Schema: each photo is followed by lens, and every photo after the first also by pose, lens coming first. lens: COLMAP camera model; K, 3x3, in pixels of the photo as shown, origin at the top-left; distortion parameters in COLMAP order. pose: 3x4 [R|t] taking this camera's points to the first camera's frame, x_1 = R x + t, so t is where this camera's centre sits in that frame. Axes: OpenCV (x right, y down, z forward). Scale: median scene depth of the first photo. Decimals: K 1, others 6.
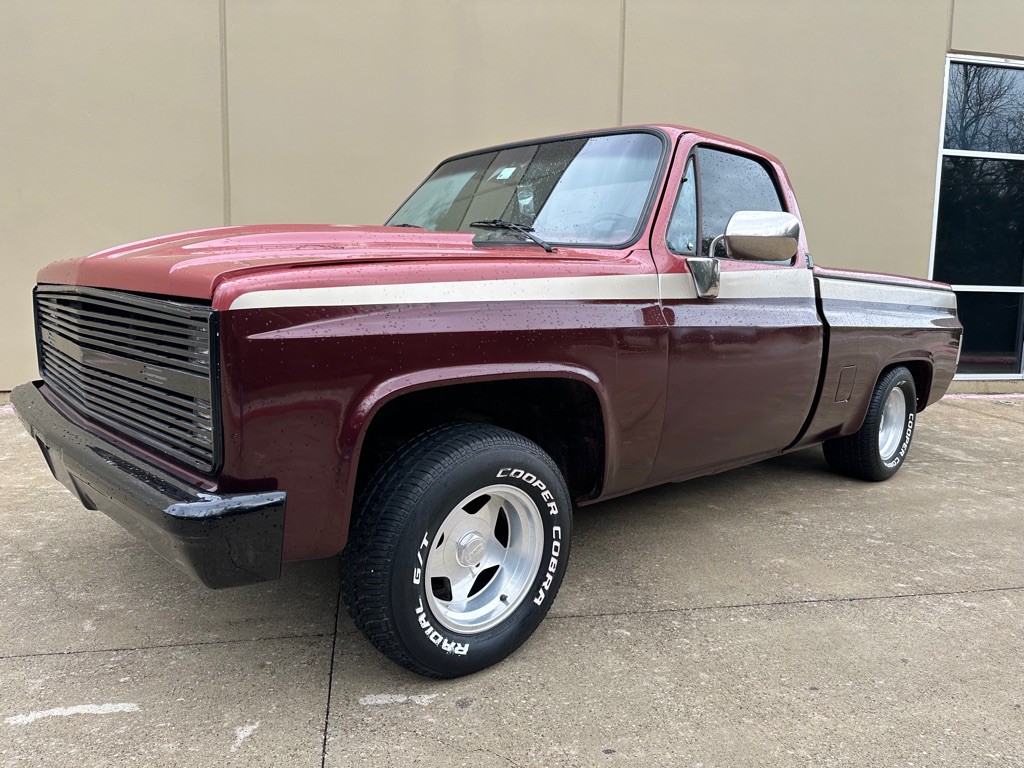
lens RADIAL K [[722.8, 0, 513.3], [0, 722.8, 379.0], [0, 0, 1]] dist [0.038780, -0.049589]
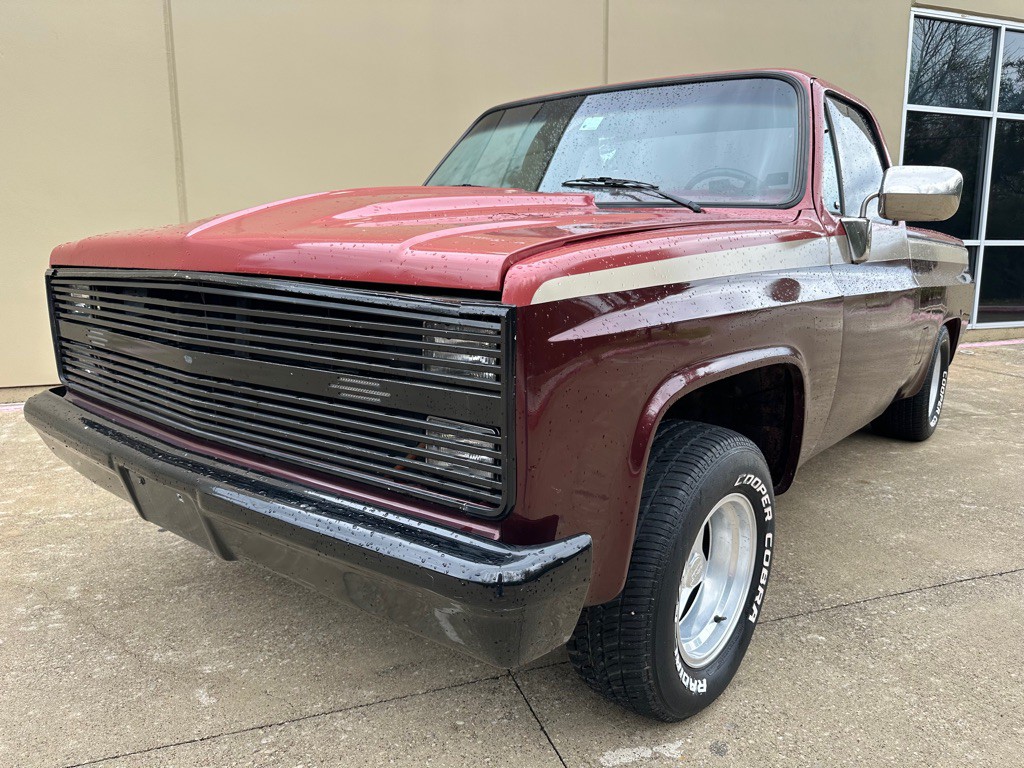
lens RADIAL K [[727.1, 0, 512.2], [0, 727.1, 384.6], [0, 0, 1]] dist [0.022327, -0.036099]
pose [[0.988311, -0.050028, 0.144010, -0.304671], [0.041462, 0.997222, 0.061881, -0.034239], [-0.146705, -0.055187, 0.987640, 0.155638]]
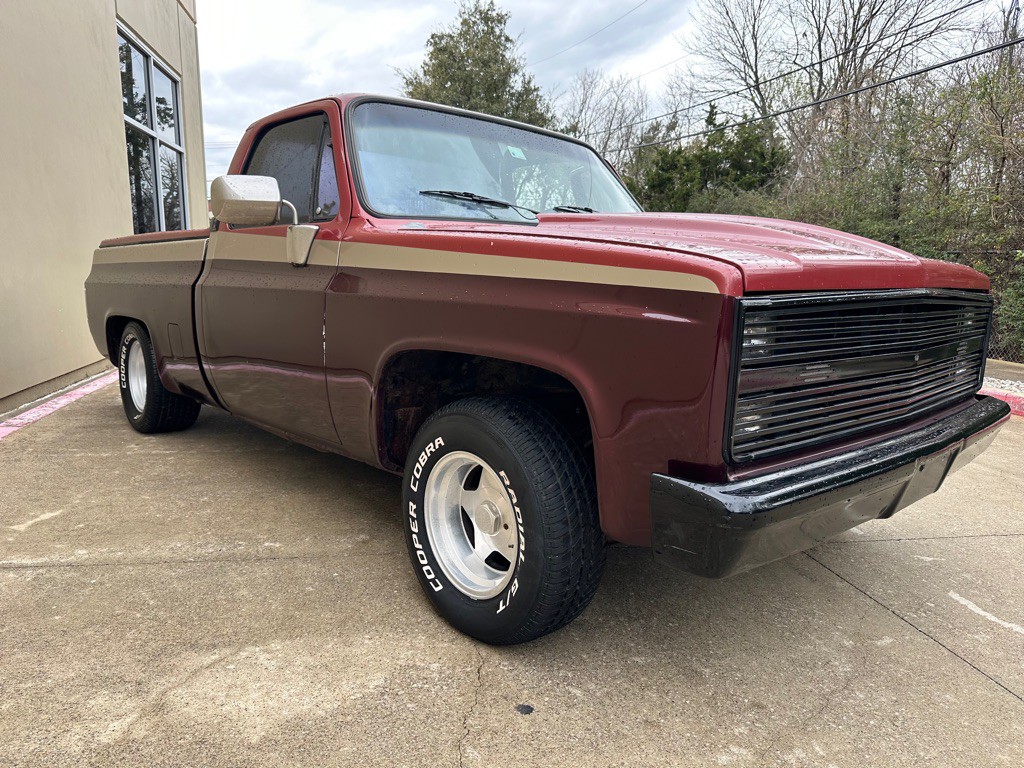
lens RADIAL K [[723.7, 0, 509.5], [0, 723.7, 393.8], [0, 0, 1]] dist [0.034905, -0.056041]
pose [[0.004621, -0.197805, 0.980230, -1.282215], [0.115324, 0.973806, 0.195965, -0.196617], [-0.993317, 0.112138, 0.027312, 1.254070]]
